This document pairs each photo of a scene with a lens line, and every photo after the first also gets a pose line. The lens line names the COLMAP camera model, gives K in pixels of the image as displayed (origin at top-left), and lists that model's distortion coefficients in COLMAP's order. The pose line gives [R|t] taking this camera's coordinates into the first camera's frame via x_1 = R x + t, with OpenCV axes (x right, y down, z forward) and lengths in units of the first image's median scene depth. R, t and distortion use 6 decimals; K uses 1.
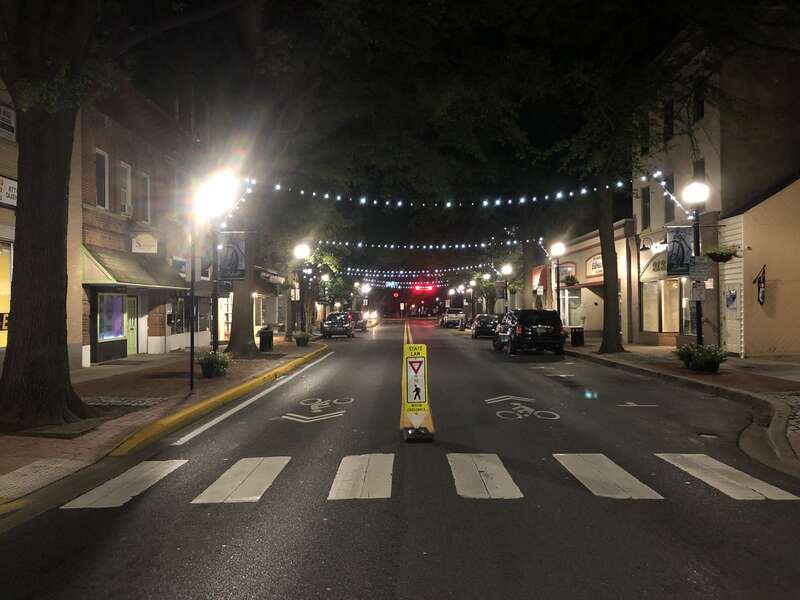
lens RADIAL K [[652.1, 0, 400.1], [0, 652.1, 300.7], [0, 0, 1]] dist [0.009126, 0.002208]
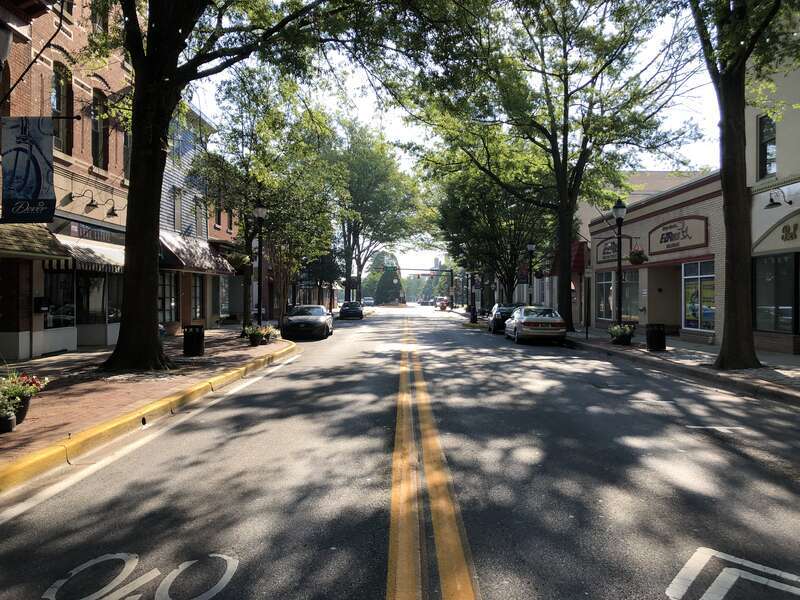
lens RADIAL K [[652.1, 0, 400.1], [0, 652.1, 298.6], [0, 0, 1]] dist [0.009126, 0.002208]
pose [[0.999955, 0.009401, 0.001098, 0.002647], [-0.009416, 0.999863, 0.013610, 0.008238], [-0.000970, -0.013620, 0.999907, 0.342638]]
